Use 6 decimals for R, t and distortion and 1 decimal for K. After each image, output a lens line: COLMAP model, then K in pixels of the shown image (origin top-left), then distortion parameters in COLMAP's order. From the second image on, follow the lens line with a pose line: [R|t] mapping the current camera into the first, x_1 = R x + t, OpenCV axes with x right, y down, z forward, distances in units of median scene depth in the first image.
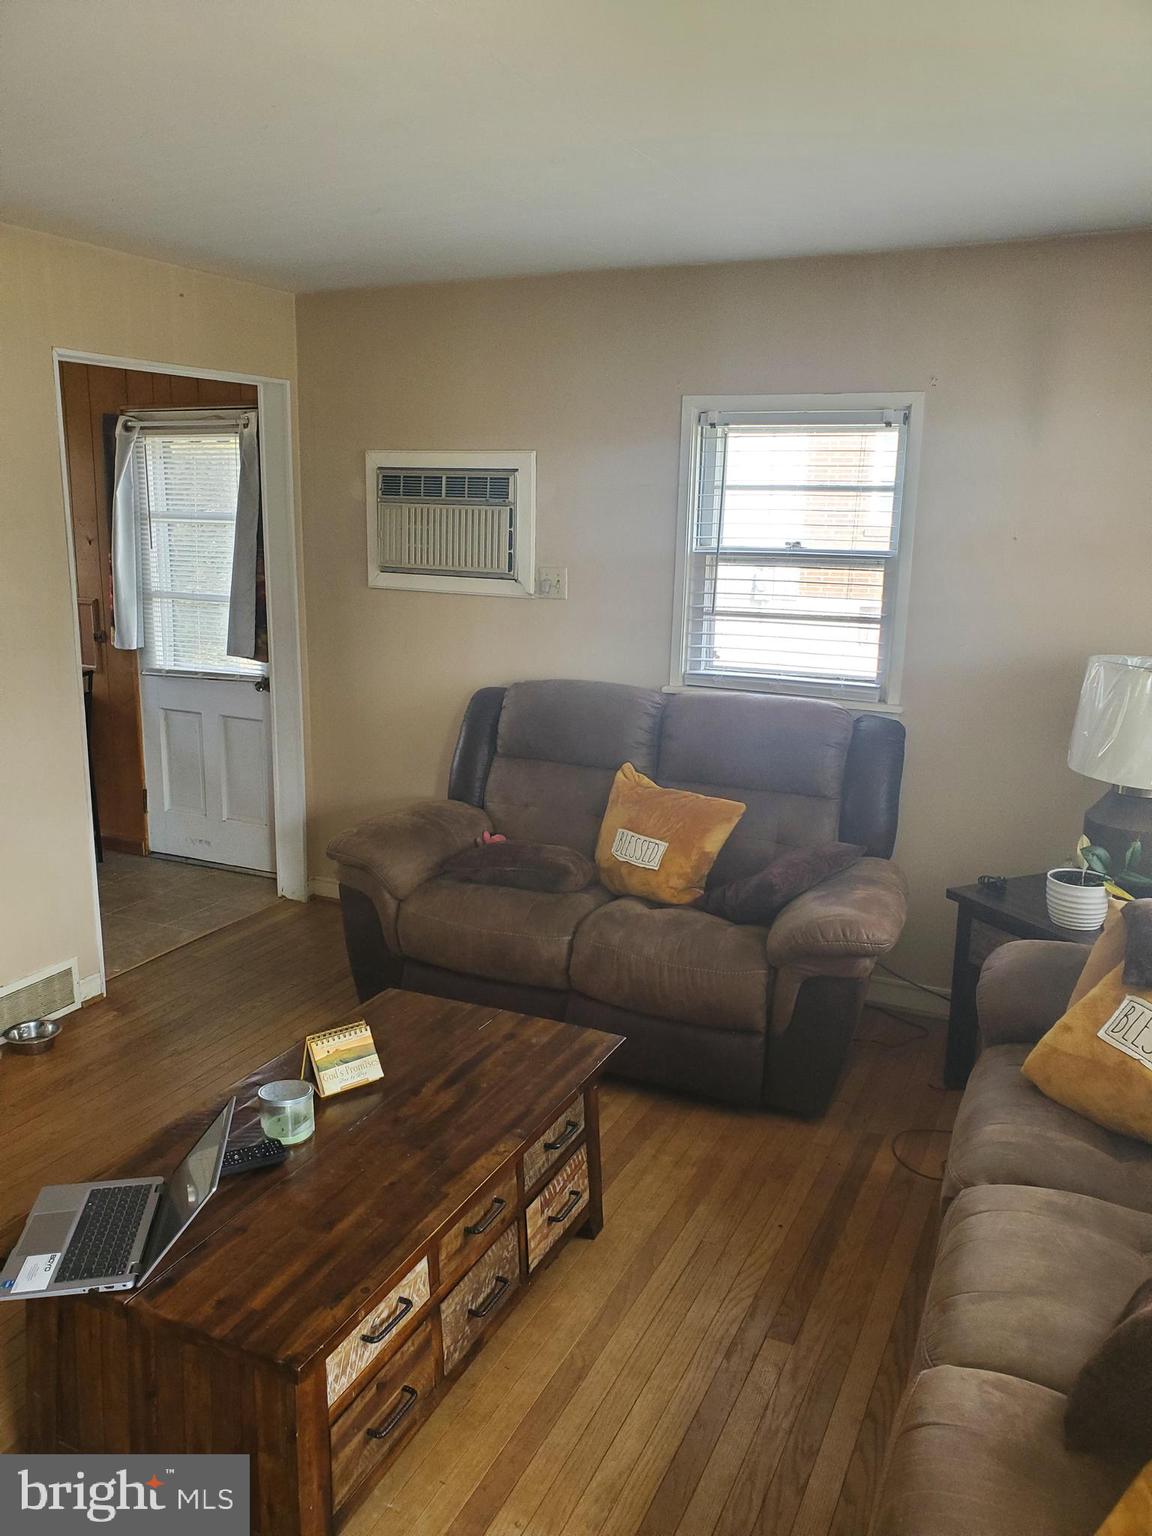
lens RADIAL K [[1188.4, 0, 575.1], [0, 1188.4, 767.5], [0, 0, 1]] dist [0.002708, -0.005450]
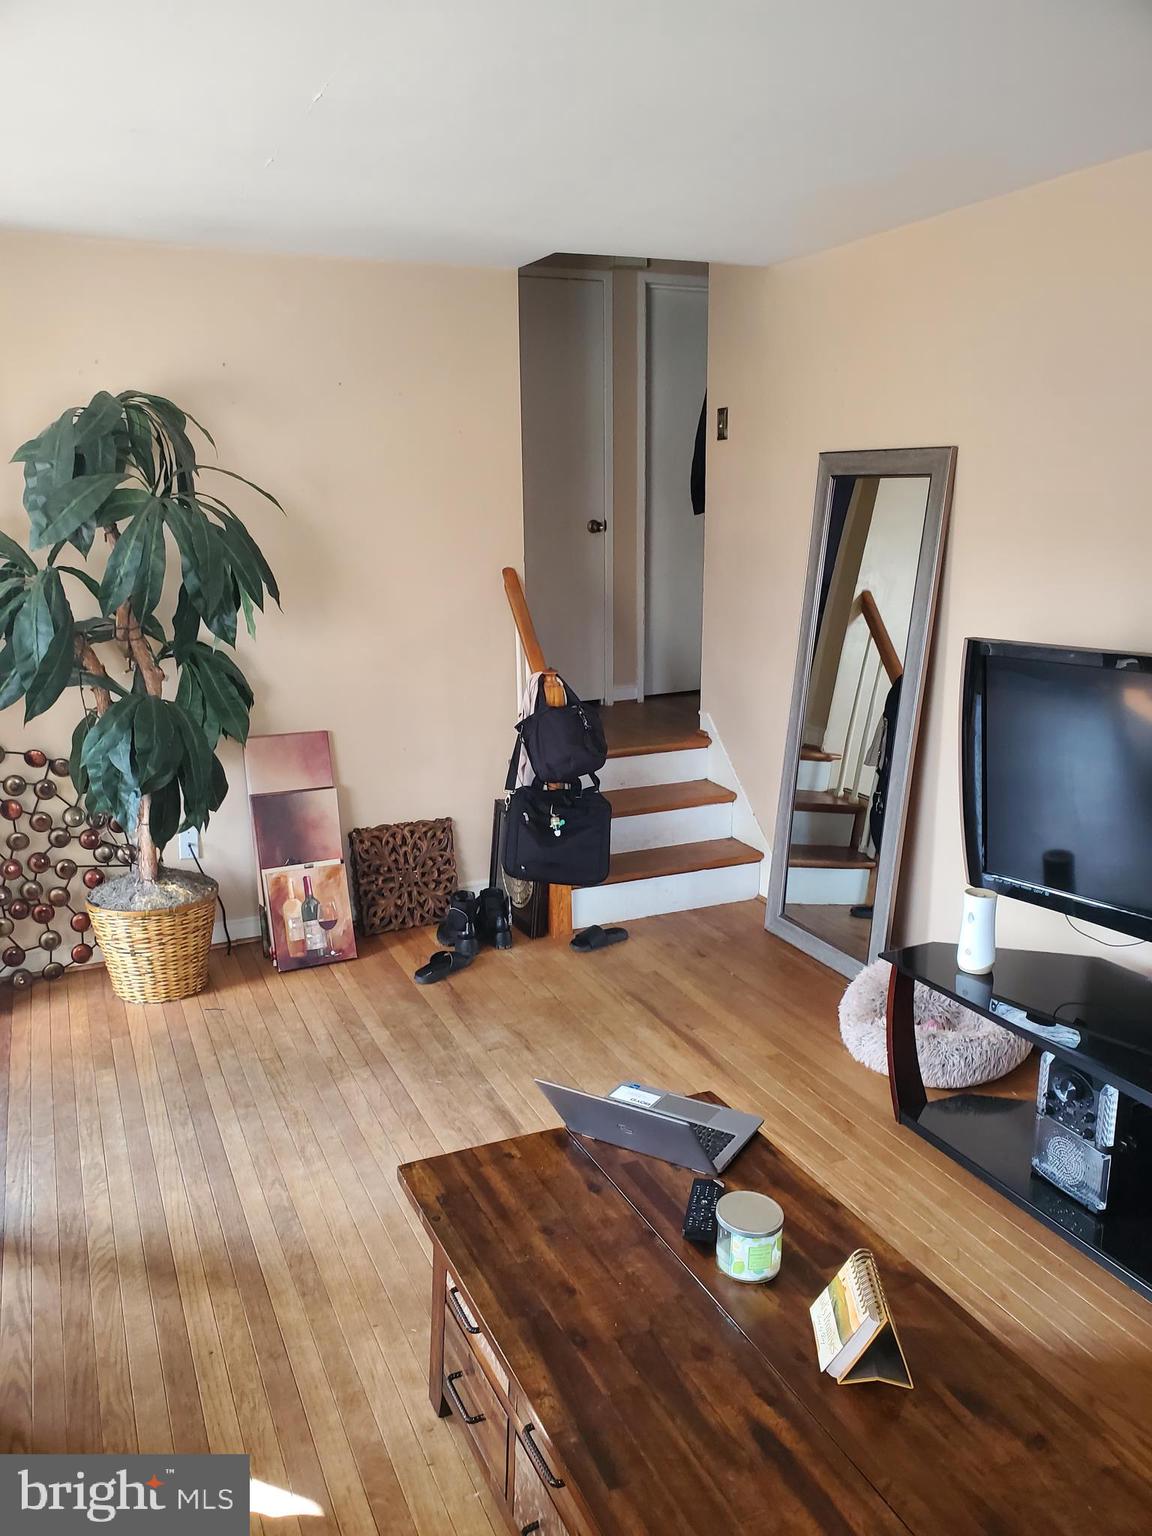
lens RADIAL K [[1188.4, 0, 574.2], [0, 1188.4, 771.6], [0, 0, 1]] dist [0.002708, -0.005450]
pose [[-0.646324, 0.157881, -0.746551, 0.370905], [-0.170160, 0.923905, 0.342703, -0.249357], [0.743849, 0.348530, -0.570277, 1.206983]]
